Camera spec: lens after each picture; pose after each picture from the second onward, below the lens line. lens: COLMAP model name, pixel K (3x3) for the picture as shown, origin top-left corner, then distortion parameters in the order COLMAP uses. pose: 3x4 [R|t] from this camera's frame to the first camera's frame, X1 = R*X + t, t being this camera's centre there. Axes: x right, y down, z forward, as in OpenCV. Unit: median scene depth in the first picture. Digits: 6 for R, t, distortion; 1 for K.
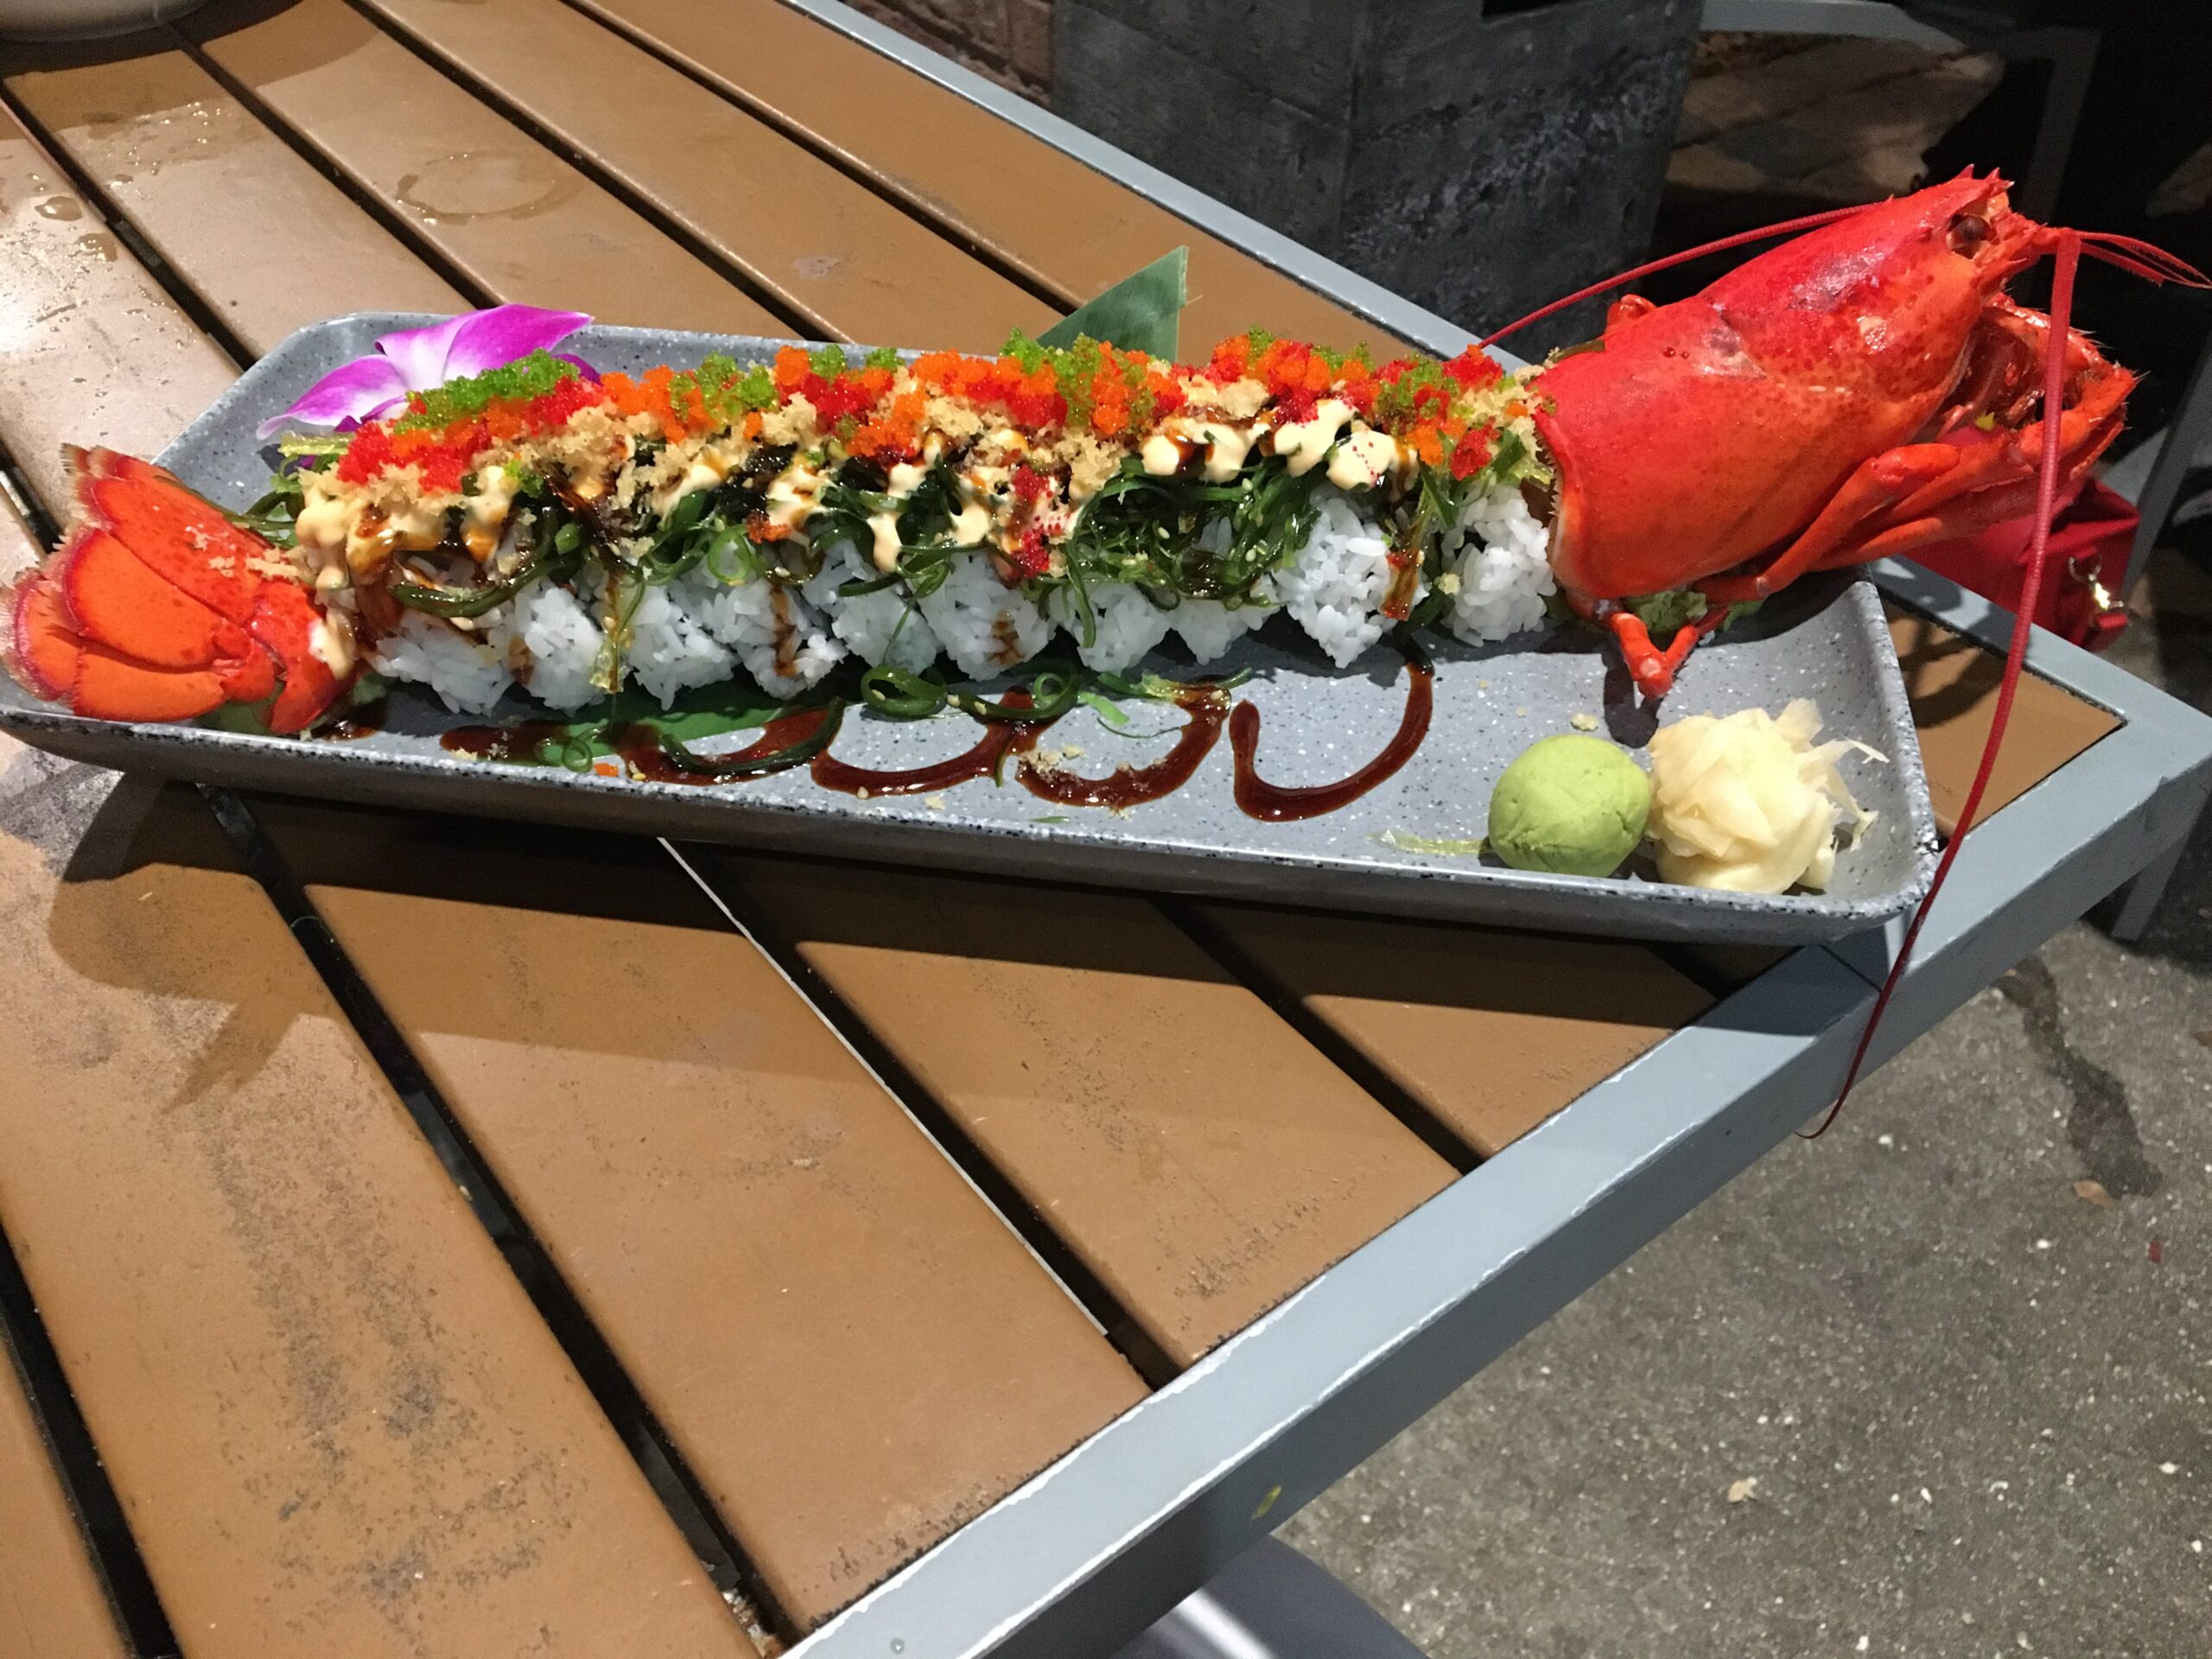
lens RADIAL K [[1872.2, 0, 1112.4], [0, 1872.2, 820.9], [0, 0, 1]] dist [-0.045122, -0.016956]
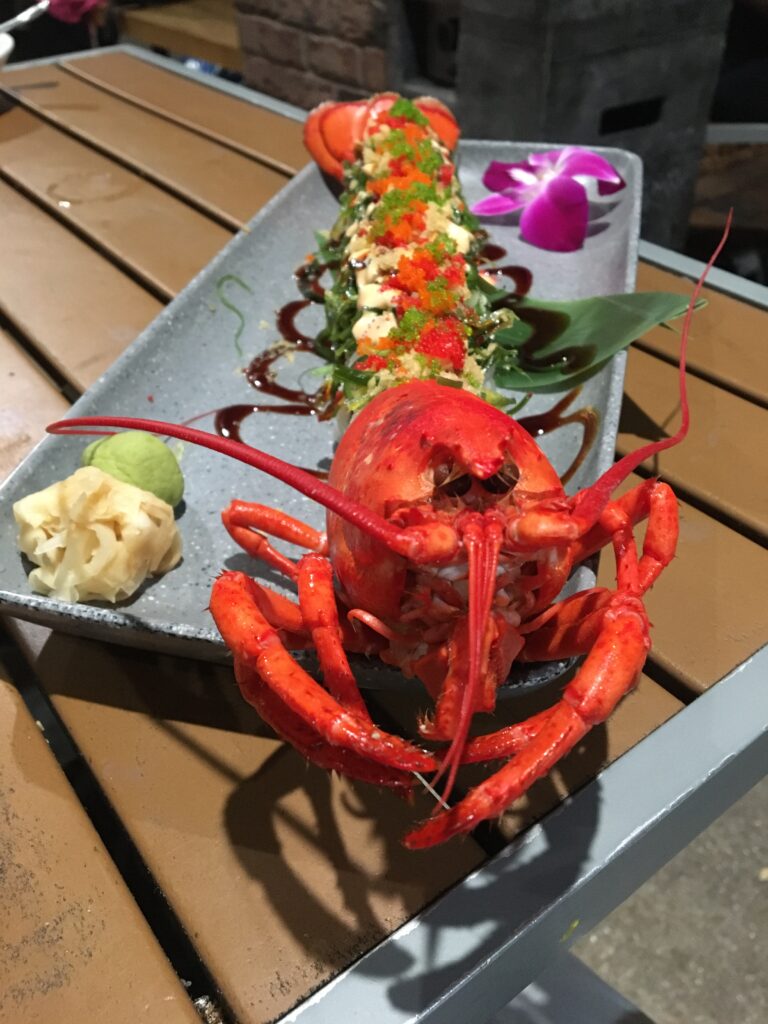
lens RADIAL K [[866.7, 0, 379.3], [0, 866.7, 515.4], [0, 0, 1]] dist [-0.045122, -0.016956]
pose [[0.998604, -0.023853, -0.047138, -0.026431], [0.021989, 0.998971, -0.039678, 0.063174], [0.048036, 0.038586, 0.998100, 0.308552]]
